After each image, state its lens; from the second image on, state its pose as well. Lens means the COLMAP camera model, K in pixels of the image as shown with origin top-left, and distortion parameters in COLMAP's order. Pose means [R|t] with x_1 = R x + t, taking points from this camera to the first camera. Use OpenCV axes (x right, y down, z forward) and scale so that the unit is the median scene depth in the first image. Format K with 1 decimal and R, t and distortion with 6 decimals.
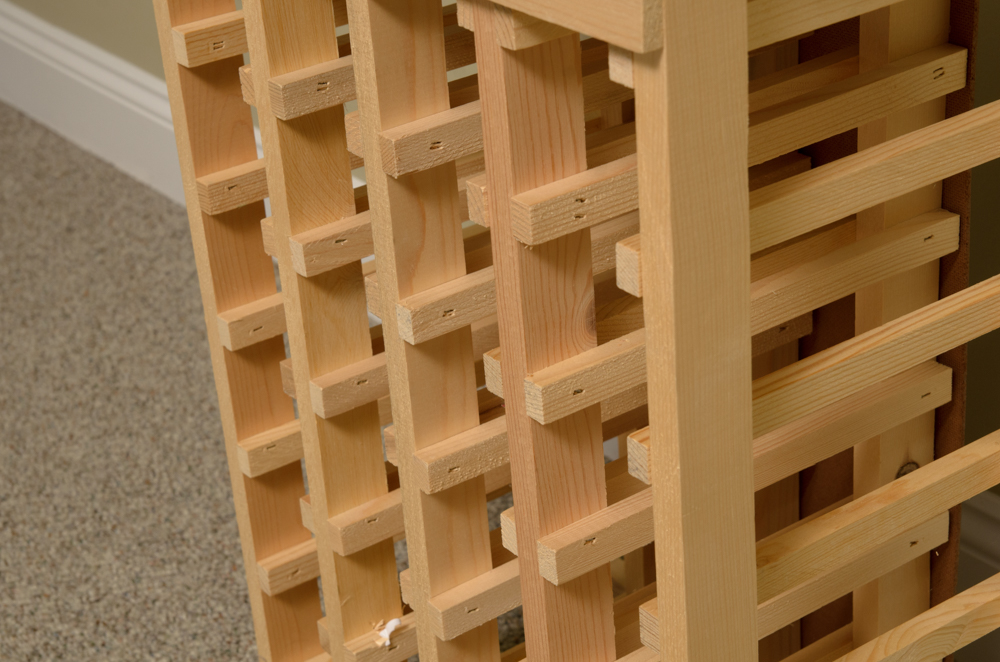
lens RADIAL K [[1960.5, 0, 487.6], [0, 1960.5, 343.1], [0, 0, 1]] dist [0.116032, 0.359698]
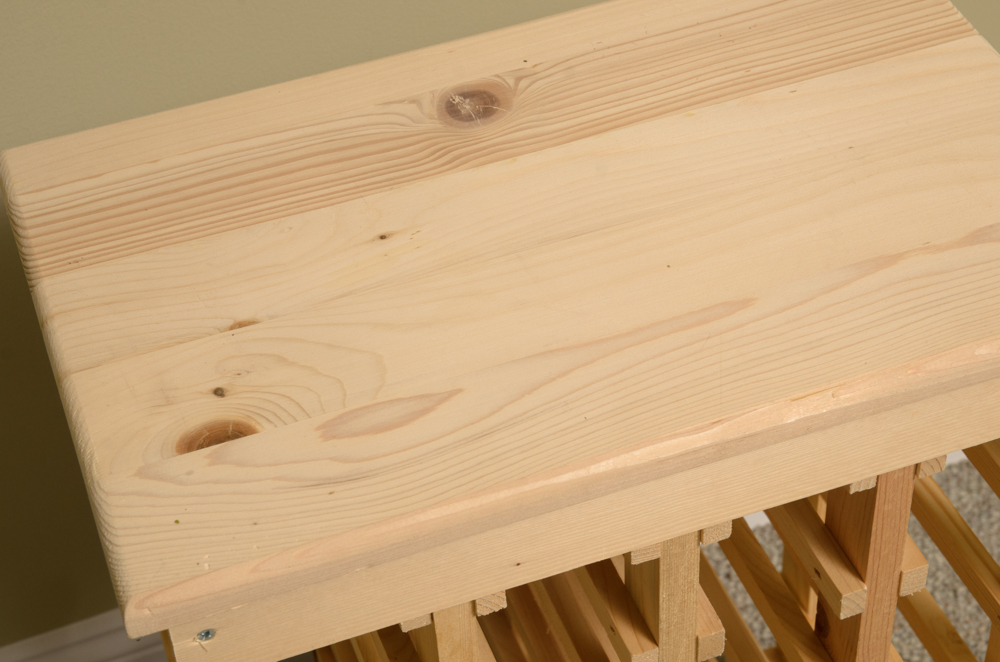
lens RADIAL K [[1960.5, 0, 487.6], [0, 1960.5, 343.1], [0, 0, 1]] dist [0.116032, 0.359698]
pose [[0.270579, -0.633342, 0.725028, -0.770095], [0.466804, 0.744975, 0.476556, -0.802333], [-0.841951, 0.209500, 0.497221, 0.601689]]
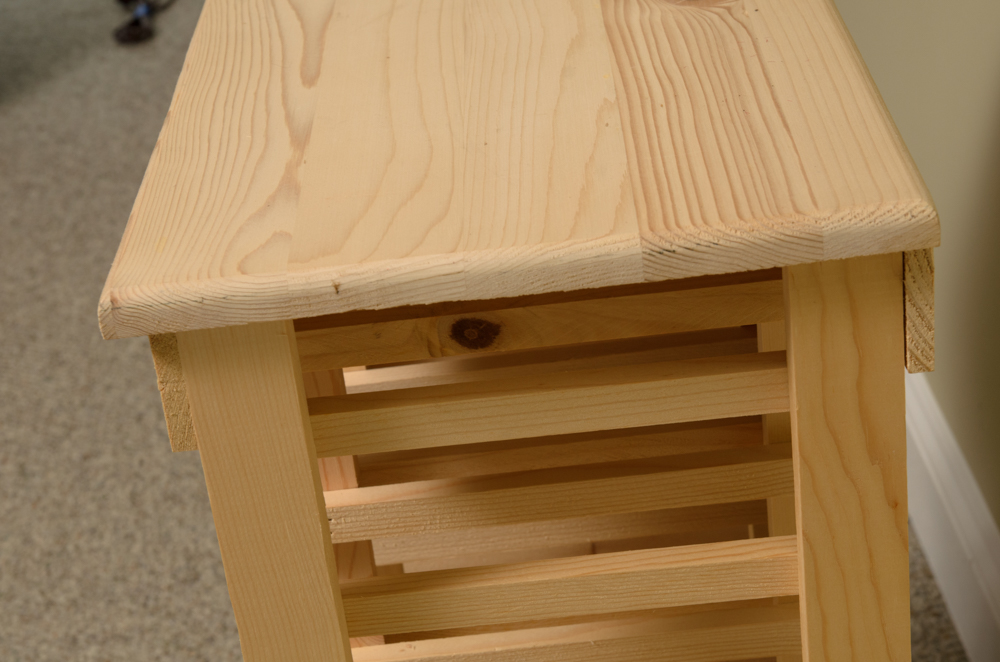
lens RADIAL K [[1960.5, 0, 487.6], [0, 1960.5, 343.1], [0, 0, 1]] dist [0.116032, 0.359698]
pose [[0.824711, 0.253572, -0.505522, 0.606092], [-0.210377, 0.967257, 0.141971, -0.321623], [0.524969, -0.010735, 0.851053, 0.170576]]
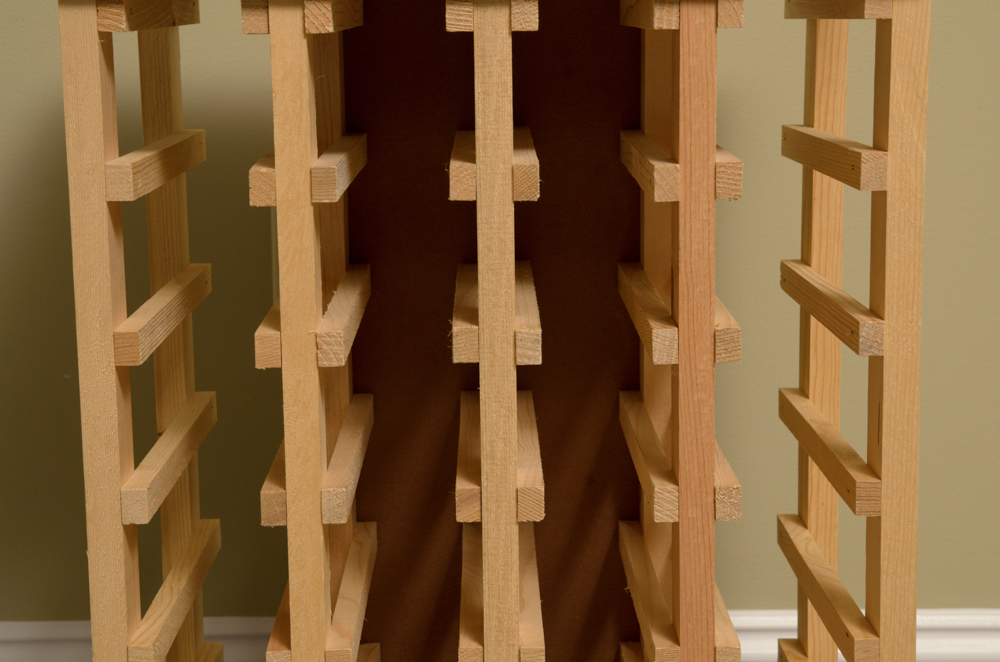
lens RADIAL K [[1960.5, 0, 487.6], [0, 1960.5, 343.1], [0, 0, 1]] dist [0.116032, 0.359698]
pose [[0.581955, -0.075710, 0.809689, -1.047800], [0.344216, 0.924999, -0.160910, 0.173953], [-0.736779, 0.372350, 0.564368, 0.449576]]
